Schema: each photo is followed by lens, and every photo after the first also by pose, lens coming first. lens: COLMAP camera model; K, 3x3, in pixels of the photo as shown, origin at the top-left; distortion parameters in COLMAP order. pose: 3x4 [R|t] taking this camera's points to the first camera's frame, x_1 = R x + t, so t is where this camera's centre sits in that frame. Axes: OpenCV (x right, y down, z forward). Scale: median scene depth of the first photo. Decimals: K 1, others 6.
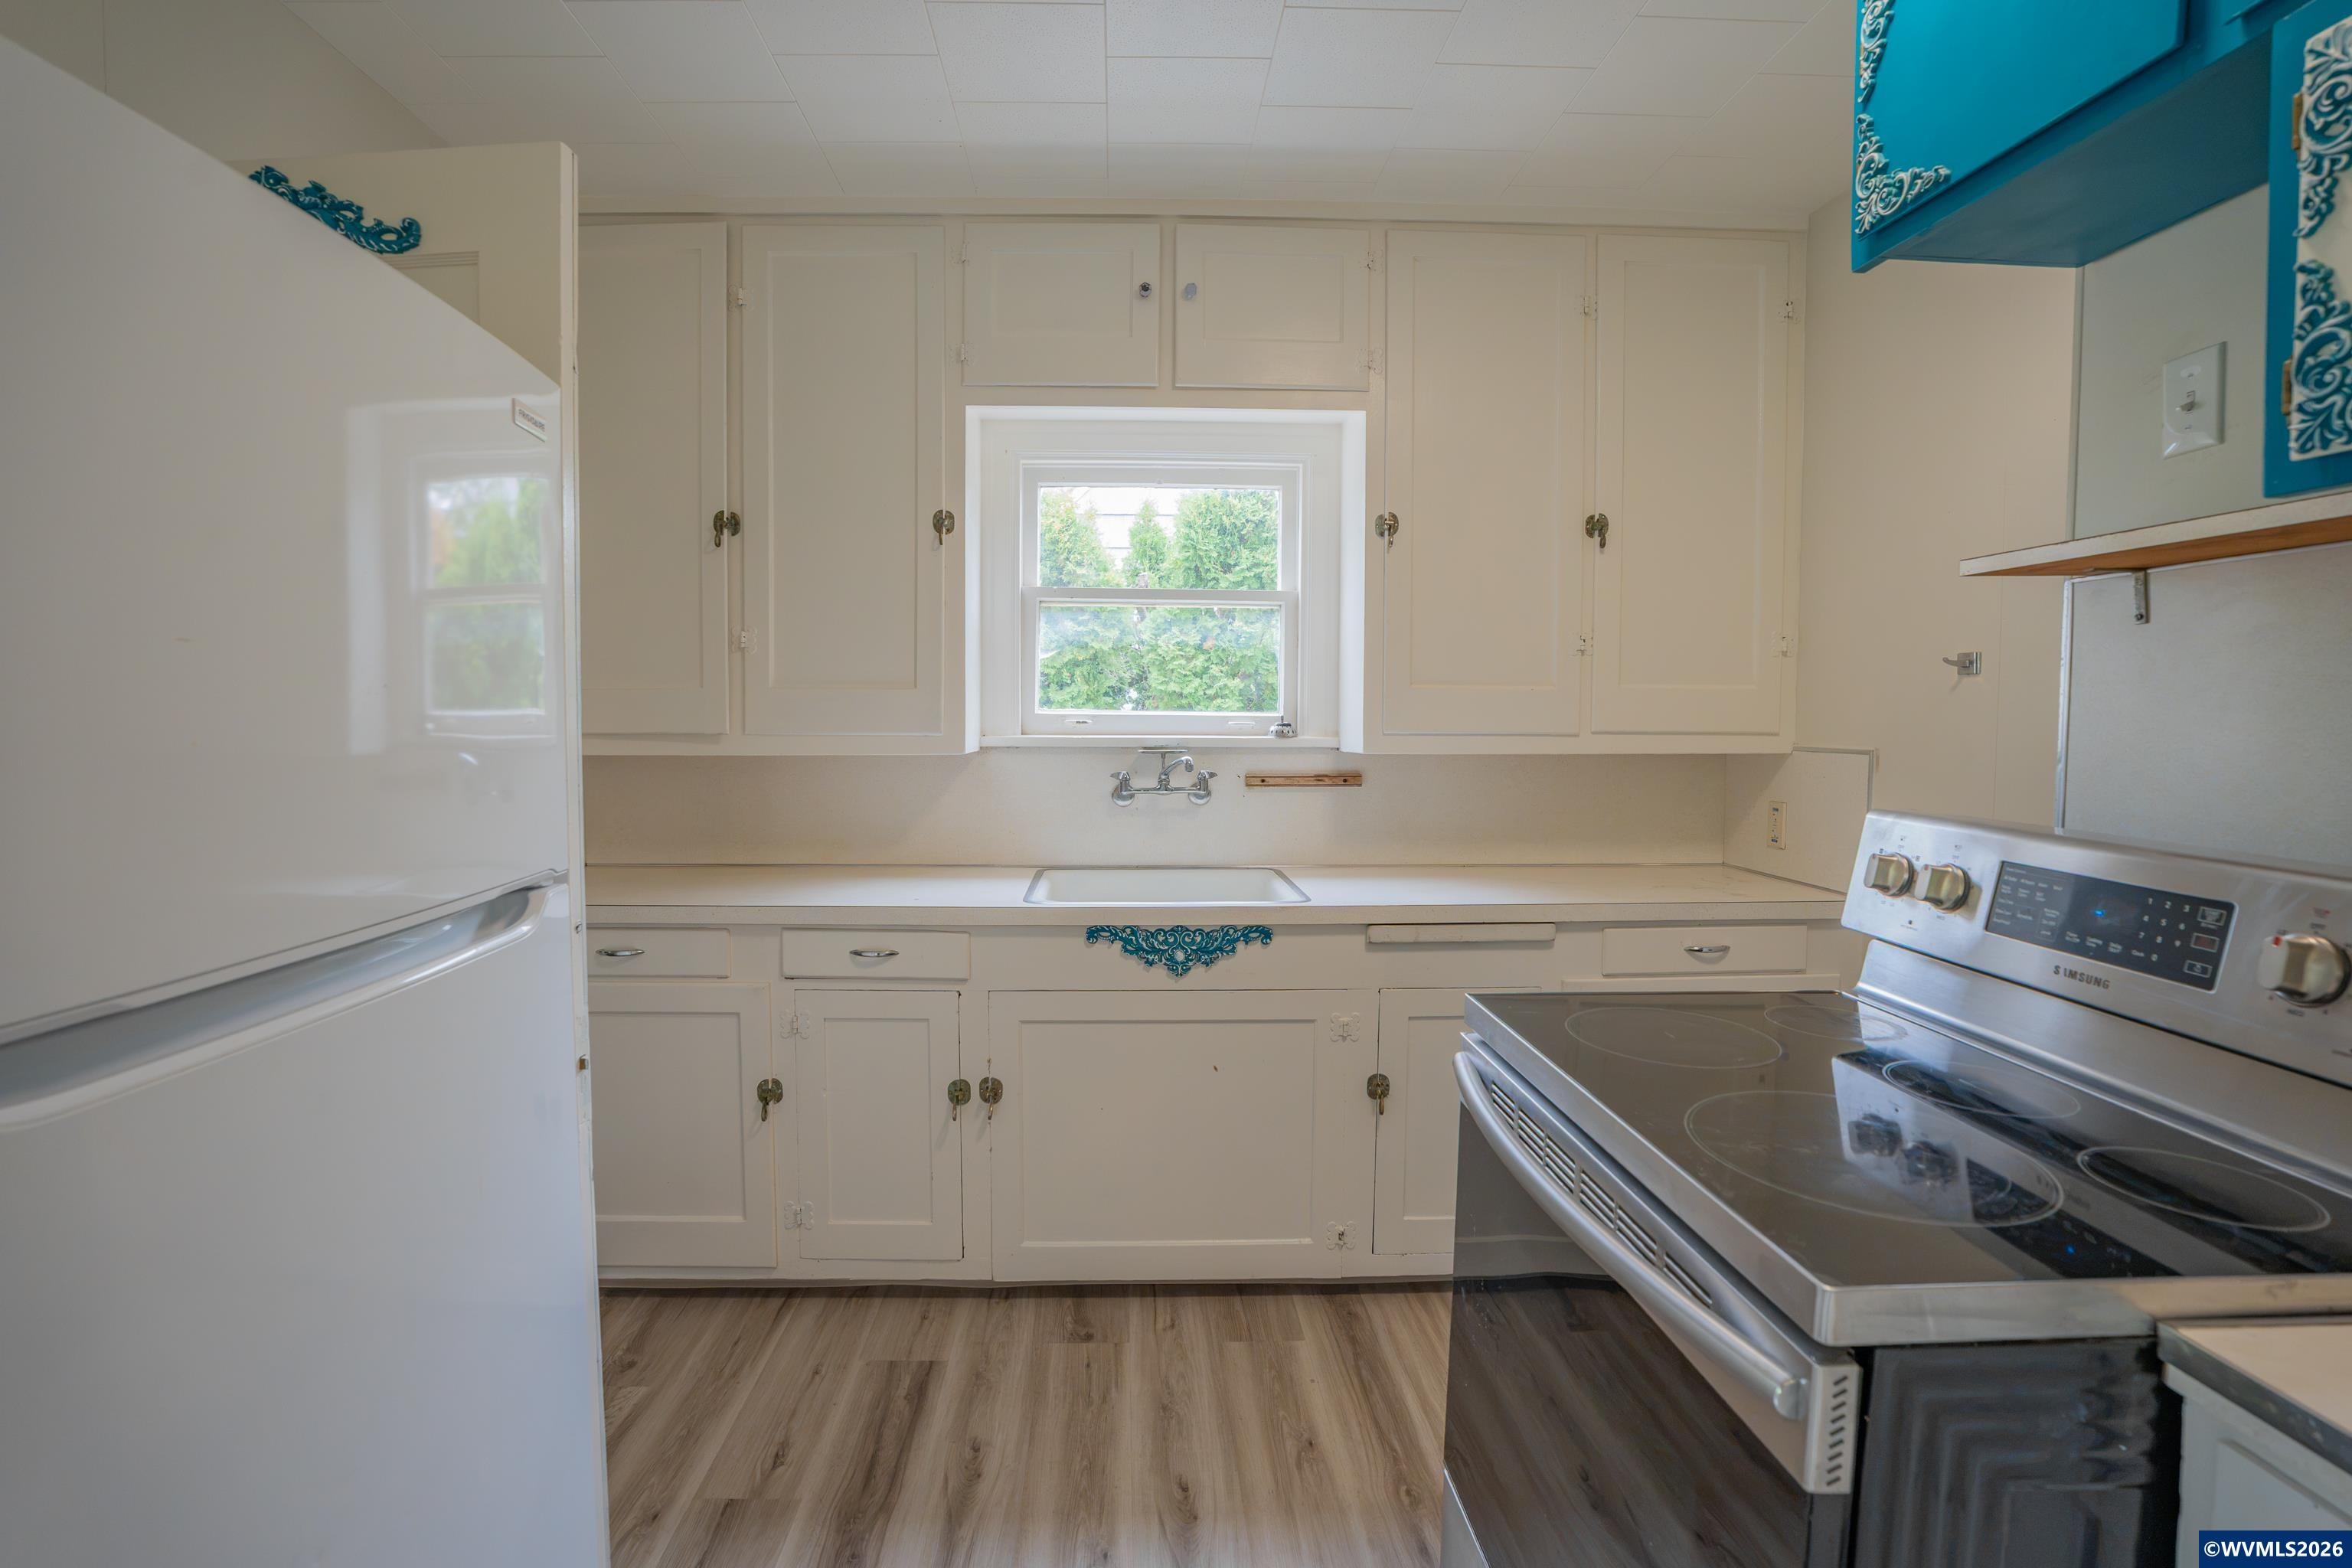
lens RADIAL K [[1084.4, 0, 1162.0], [0, 1084.4, 774.8], [0, 0, 1]] dist [-0.050562, 0.010686]
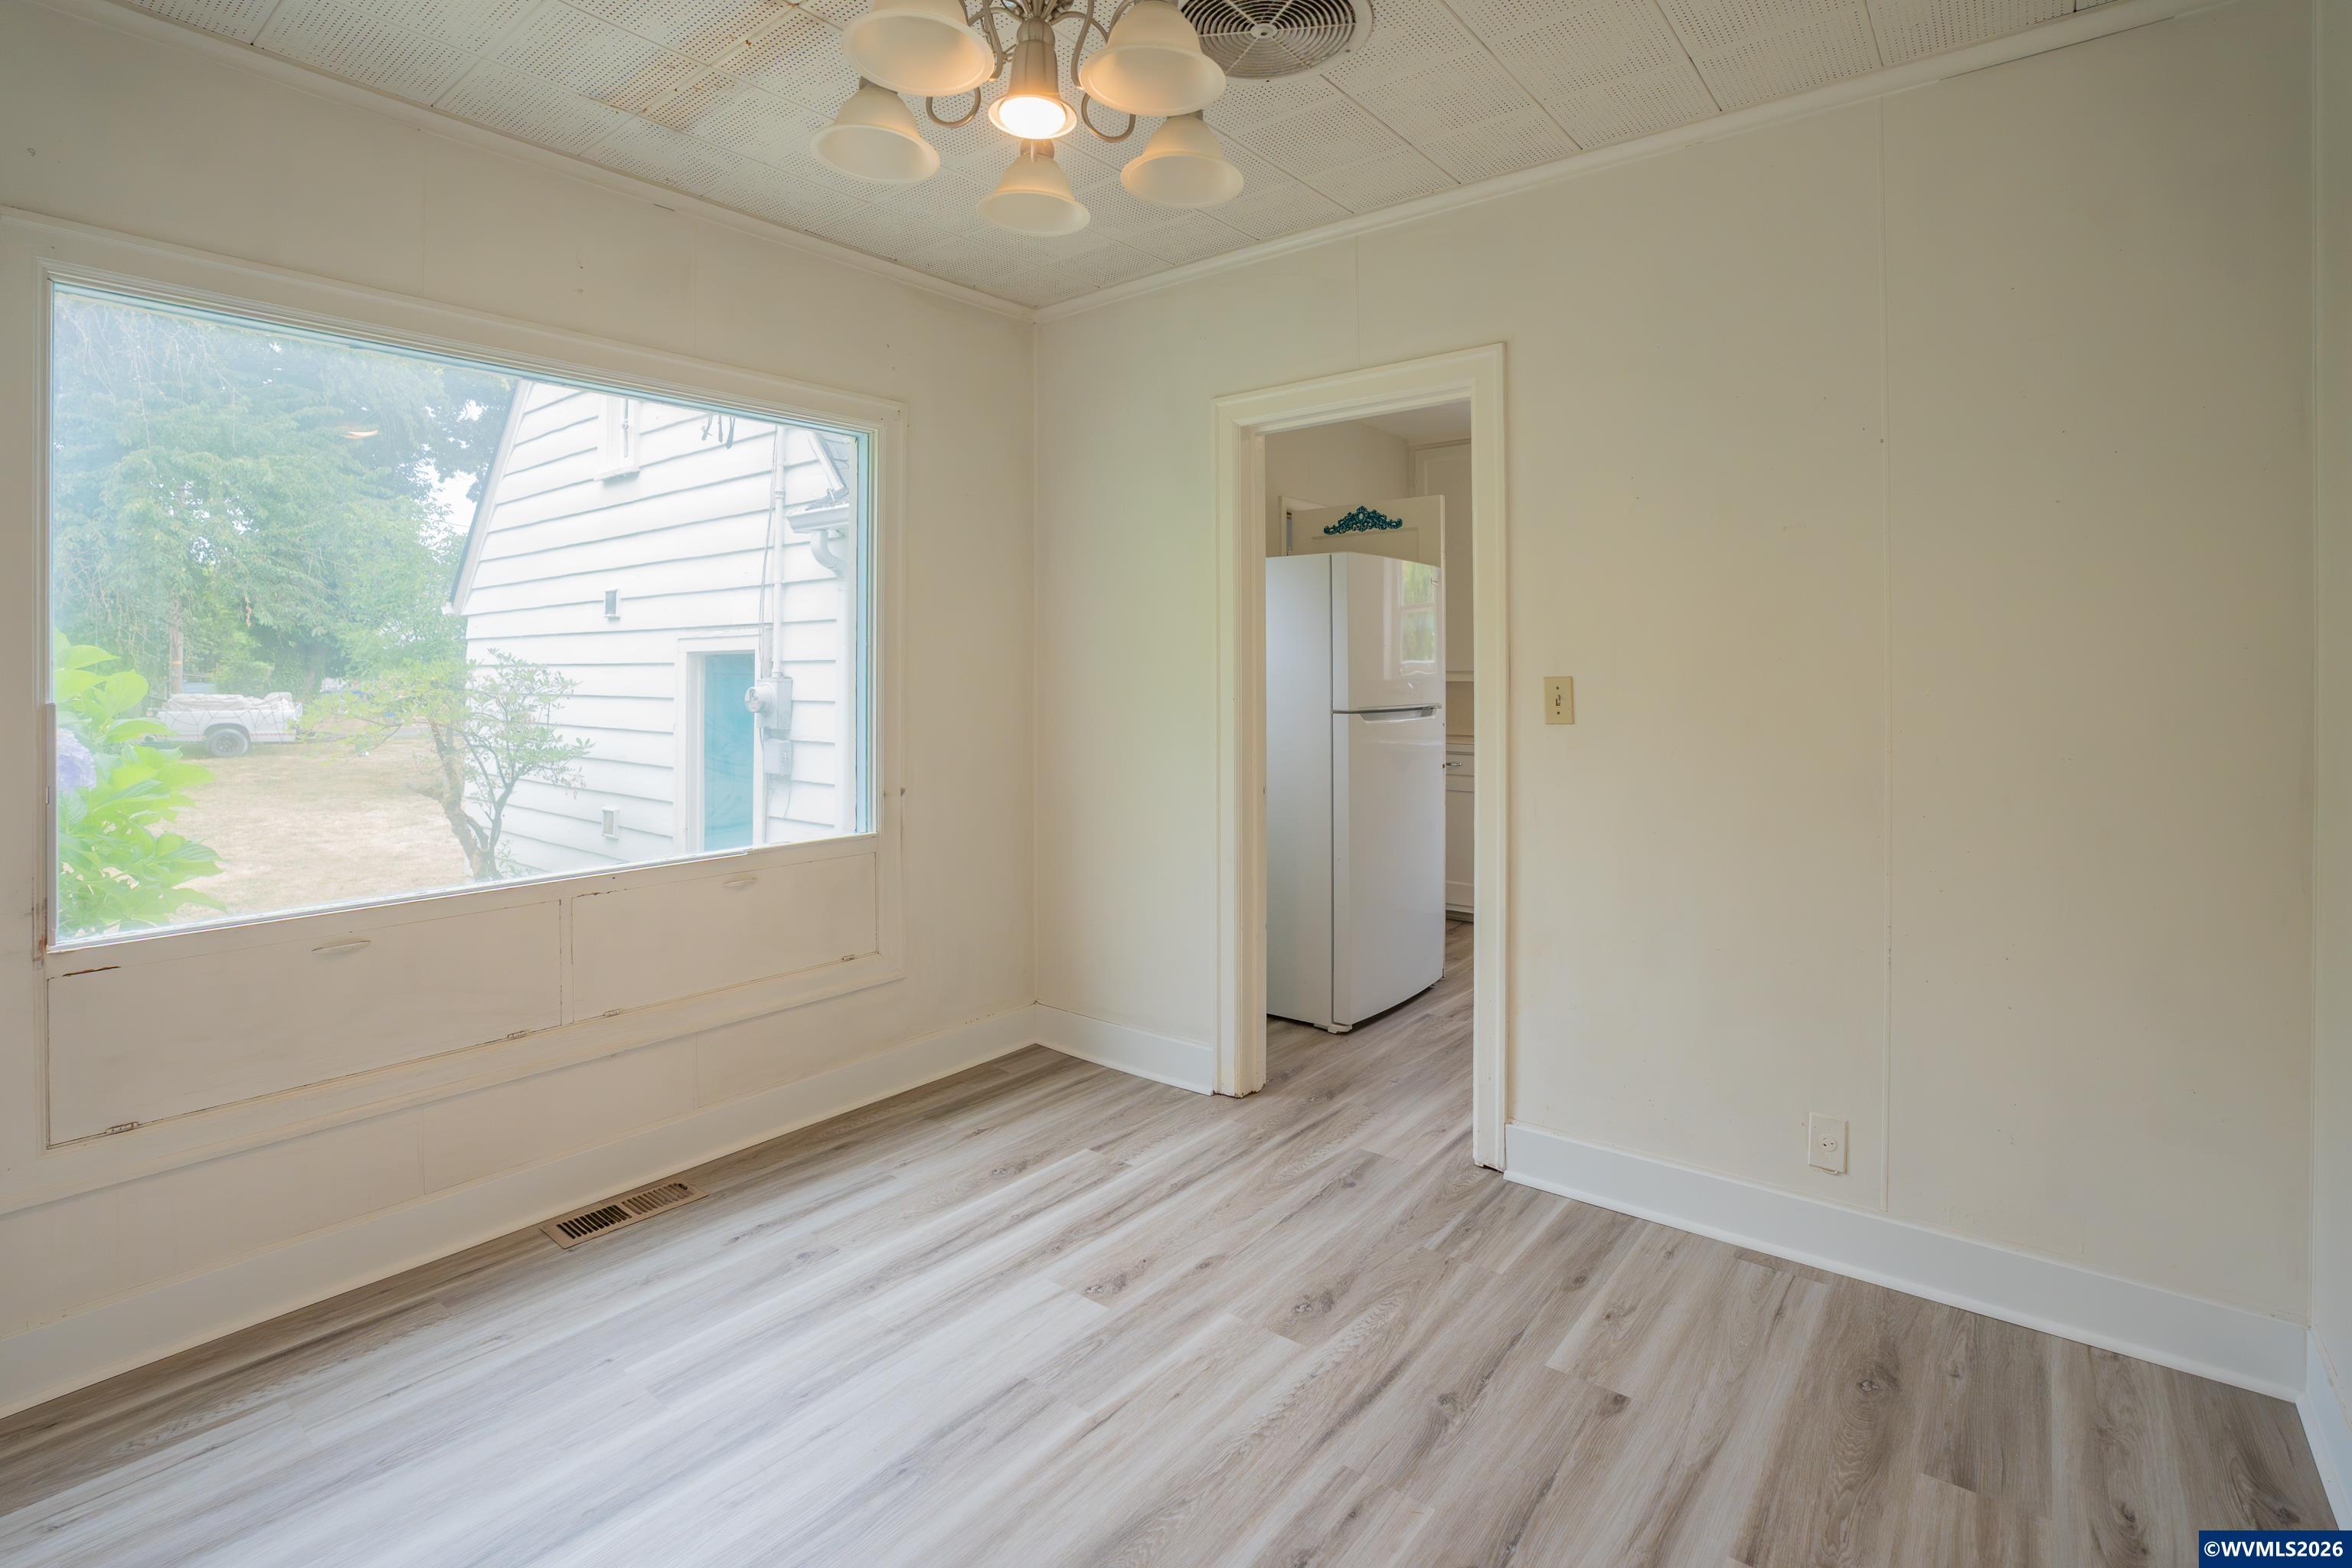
lens RADIAL K [[1084.4, 0, 1171.7], [0, 1084.4, 658.4], [0, 0, 1]] dist [-0.050562, 0.010686]
pose [[0.735202, -0.016306, -0.677652, 0.766275], [-0.028416, 0.998090, -0.054846, 0.100102], [0.677252, 0.059579, 0.733335, -1.409924]]
